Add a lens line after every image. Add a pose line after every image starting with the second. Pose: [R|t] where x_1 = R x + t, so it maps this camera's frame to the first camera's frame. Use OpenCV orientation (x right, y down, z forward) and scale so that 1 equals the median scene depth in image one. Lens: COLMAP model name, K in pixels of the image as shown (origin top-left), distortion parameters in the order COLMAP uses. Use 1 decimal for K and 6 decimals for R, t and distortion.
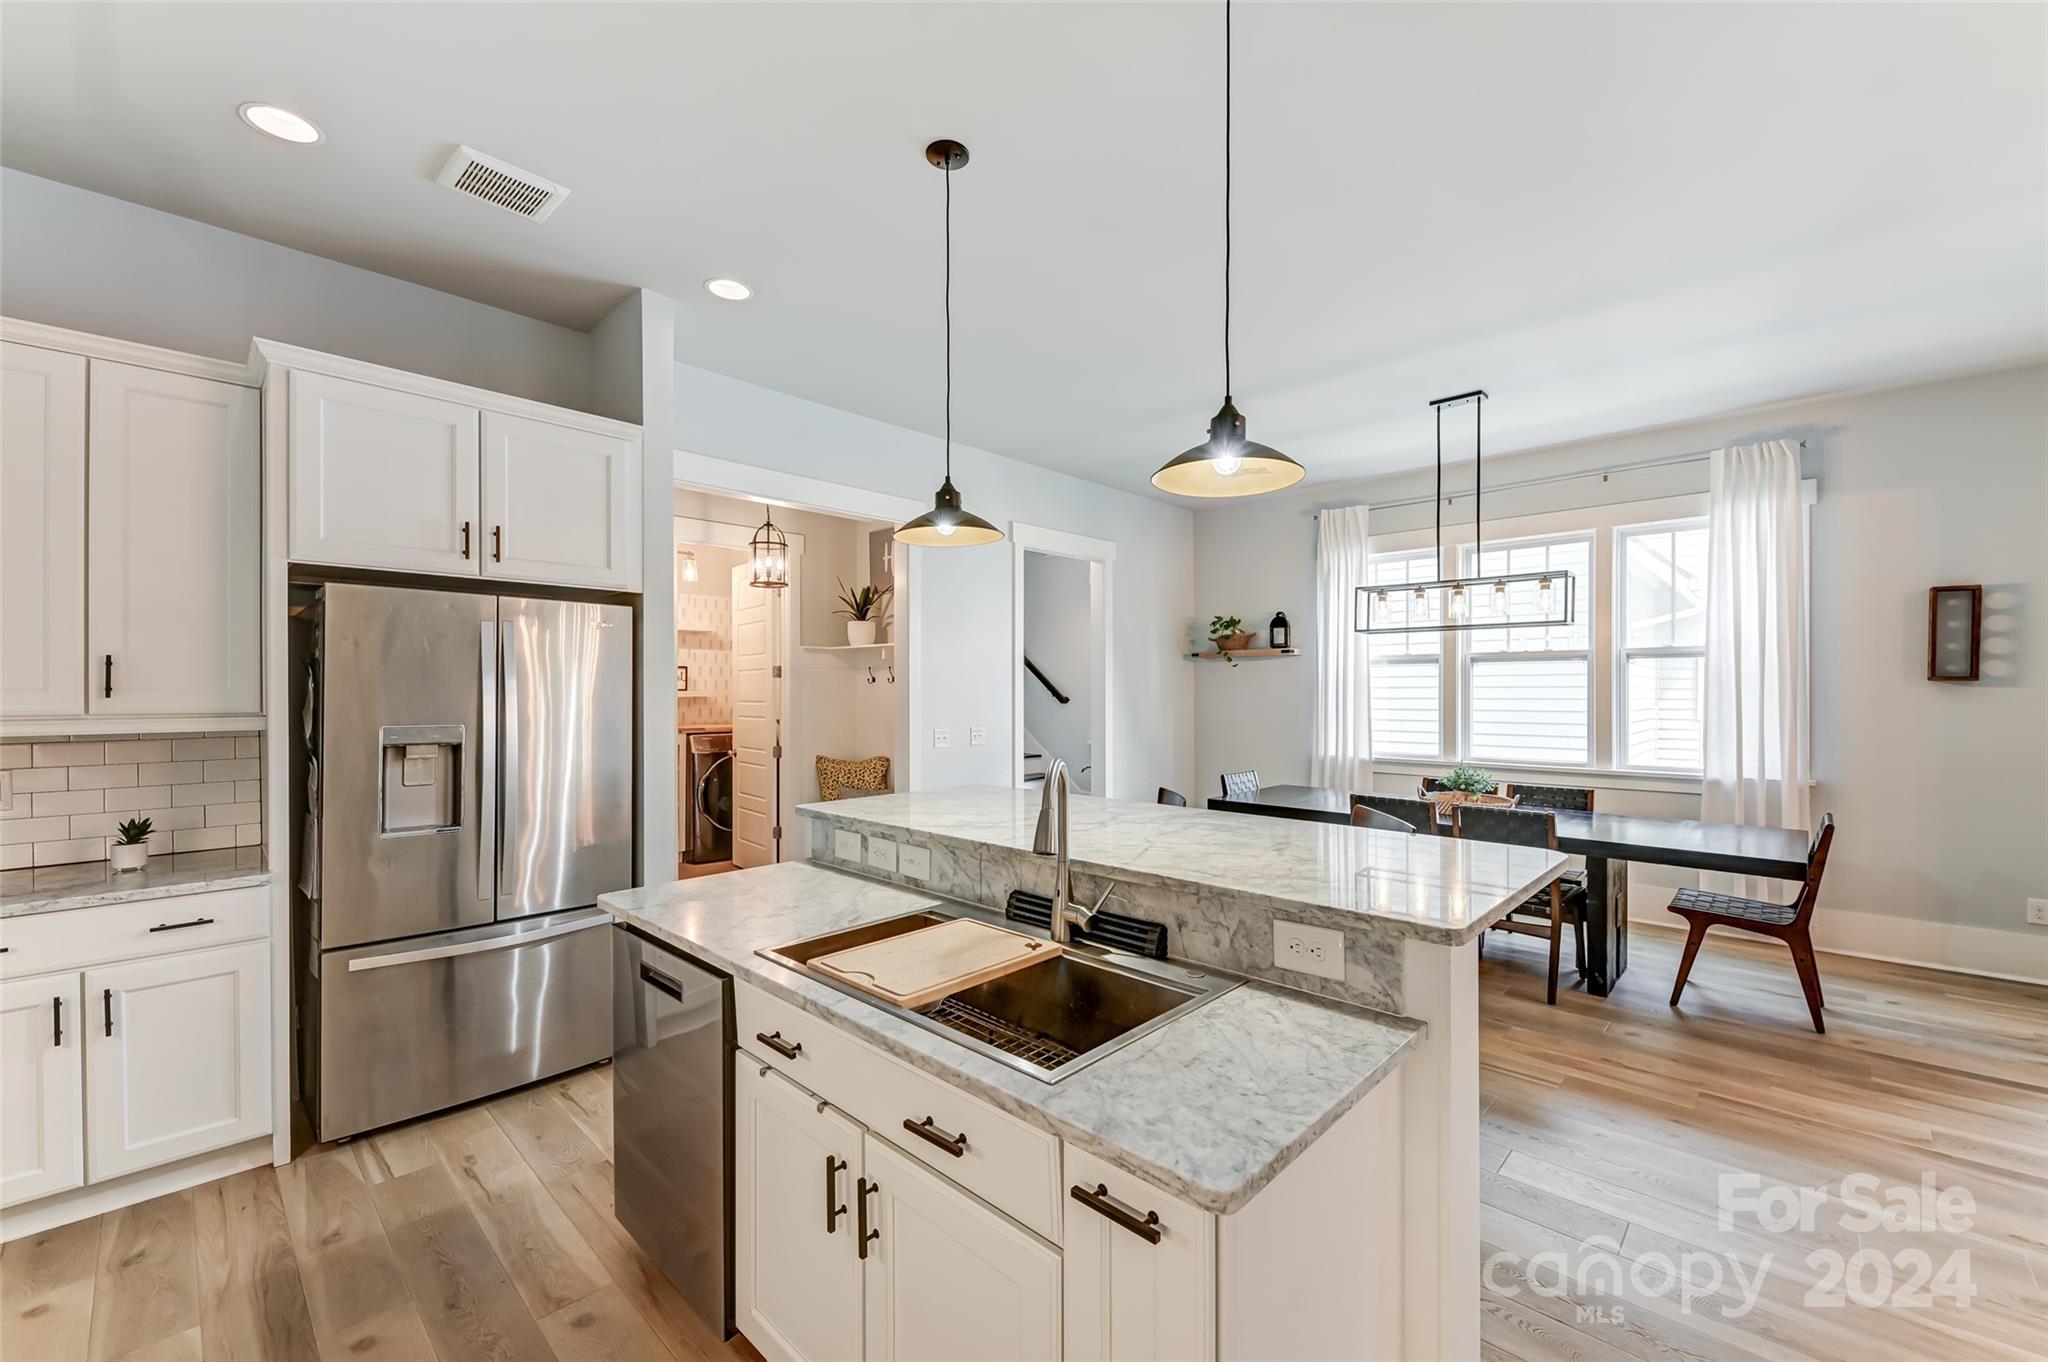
lens RADIAL K [[826.0, 0, 1031.1], [0, 826.0, 700.1], [0, 0, 1]] dist [0.001289, 0.000110]
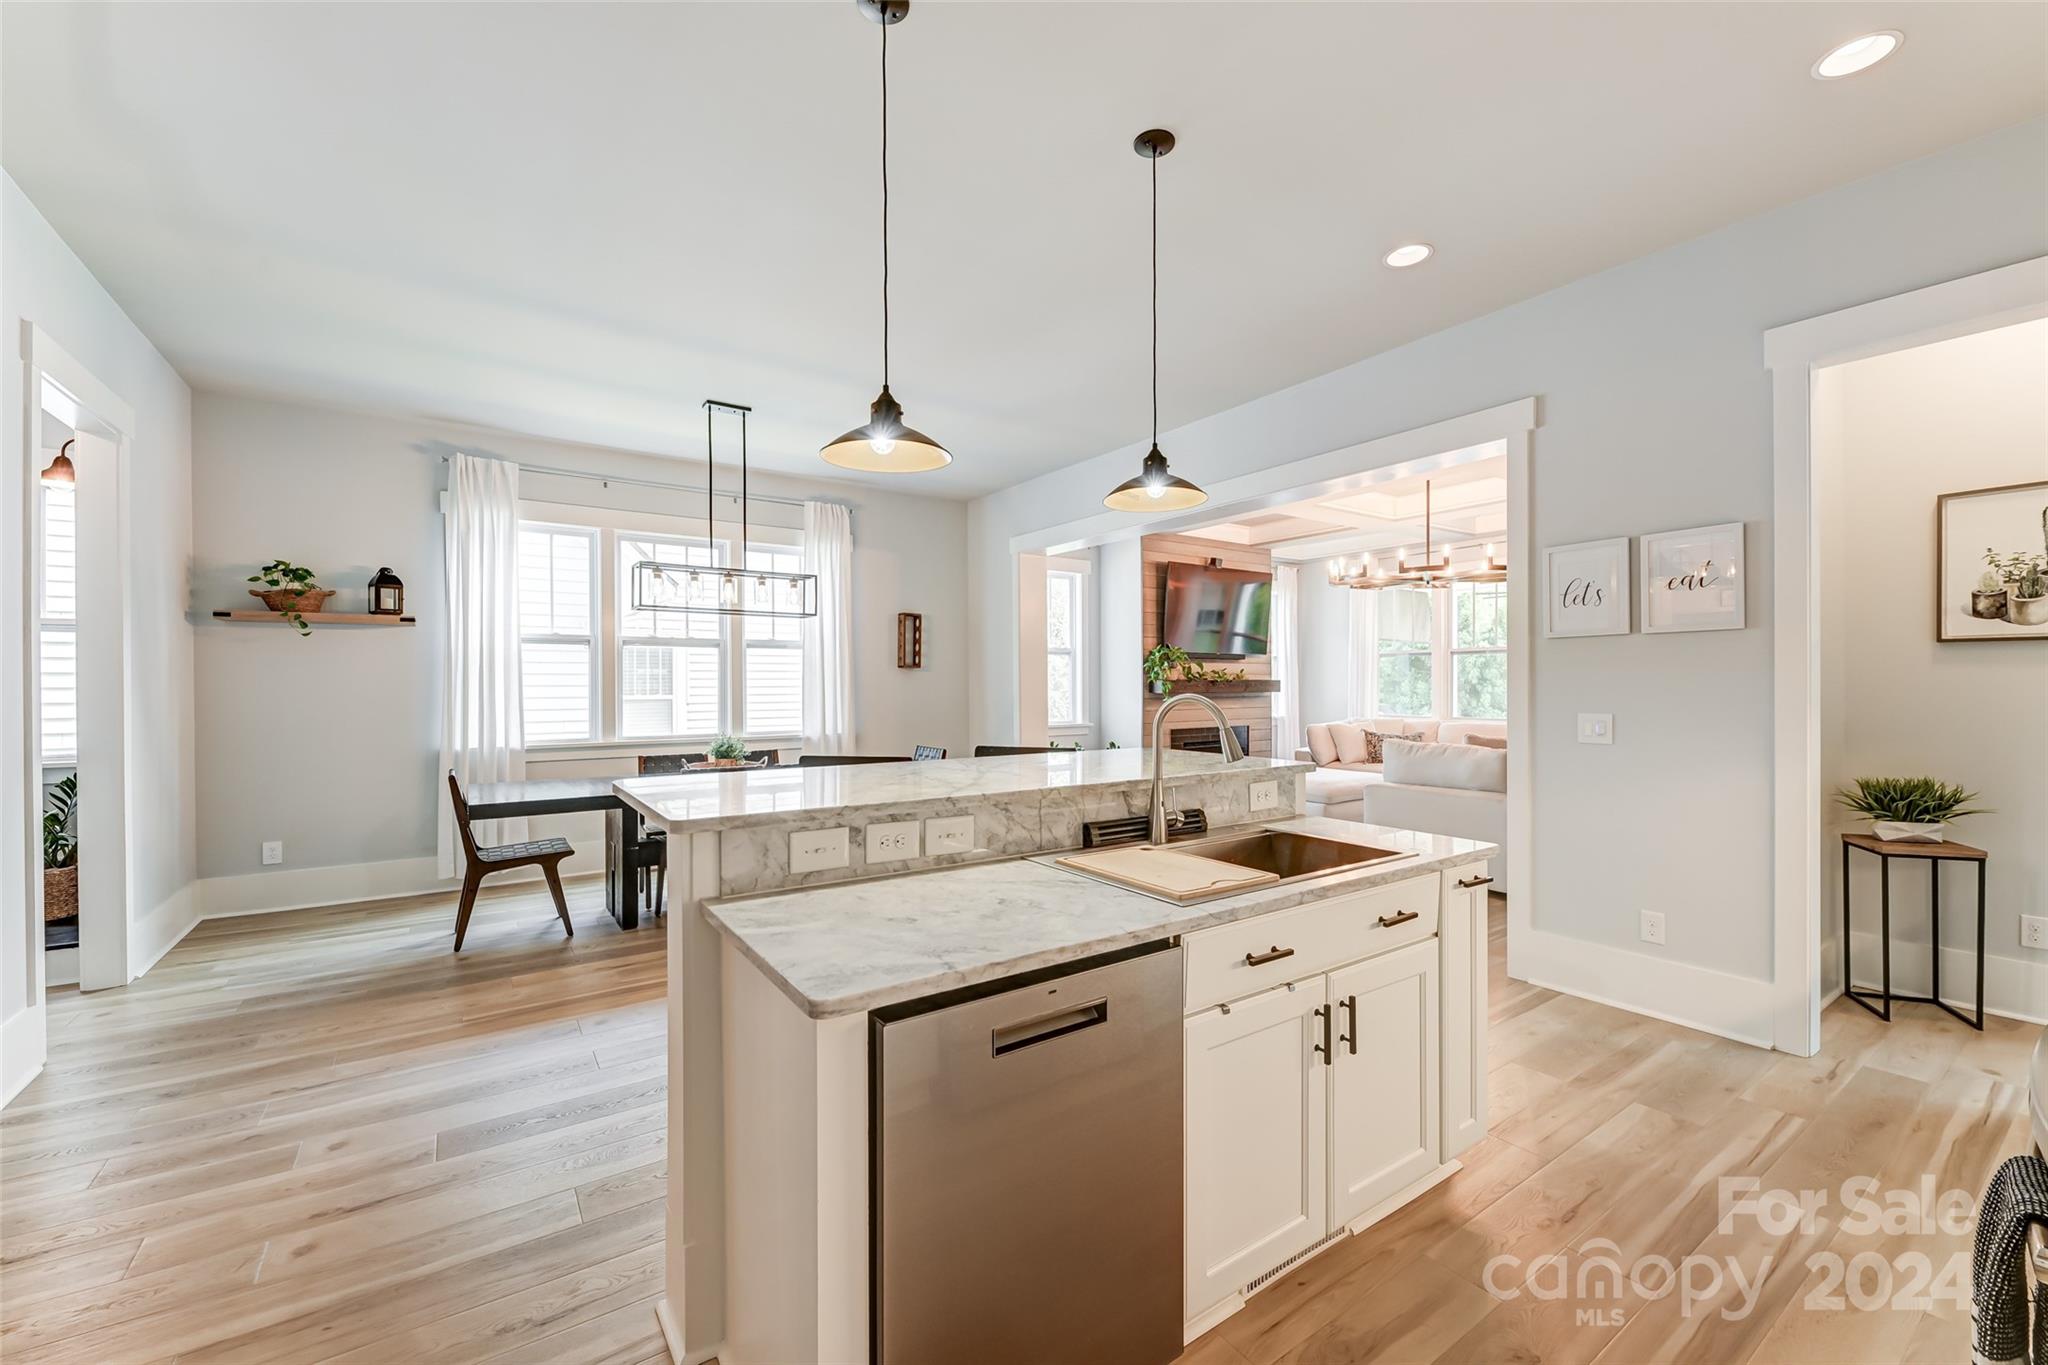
lens RADIAL K [[818.3, 0, 1031.7], [0, 818.3, 688.3], [0, 0, 1]] dist [0.022951, -0.012860]
pose [[0.198780, -0.003967, 0.980036, -0.434071], [0.015543, 0.999879, 0.000894, 0.018593], [-0.979921, 0.015055, 0.198818, 0.332549]]
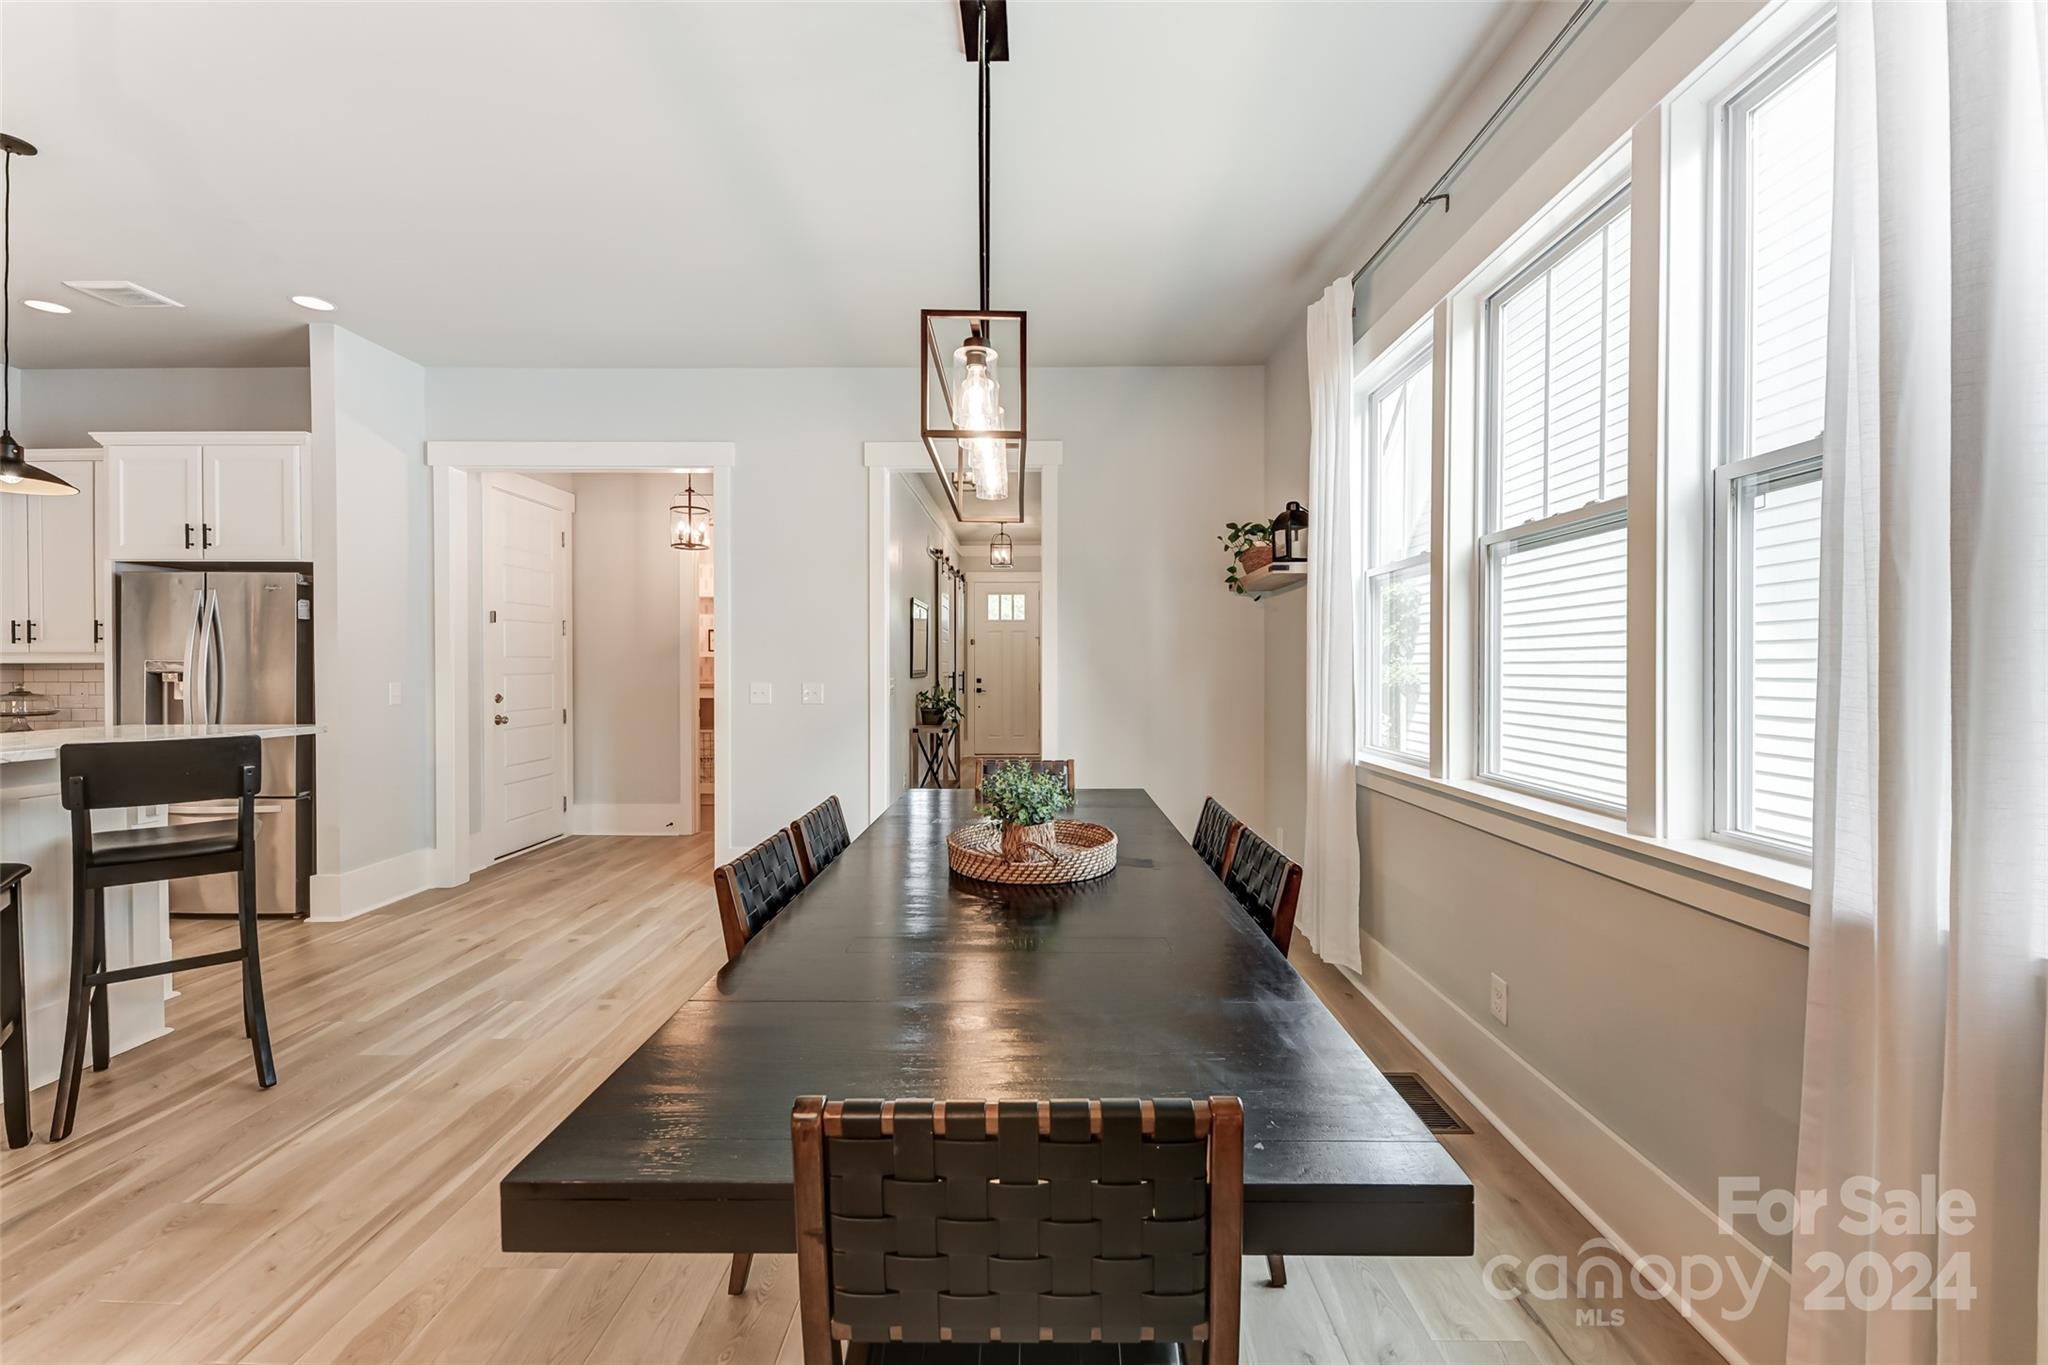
lens RADIAL K [[823.3, 0, 1027.7], [0, 823.3, 683.8], [0, 0, 1]] dist [0.000039, -0.000434]
pose [[0.684859, 0.016421, -0.728490, 0.793414], [-0.009015, 0.999860, 0.014063, 0.020727], [0.728620, -0.003064, 0.684912, 0.602318]]
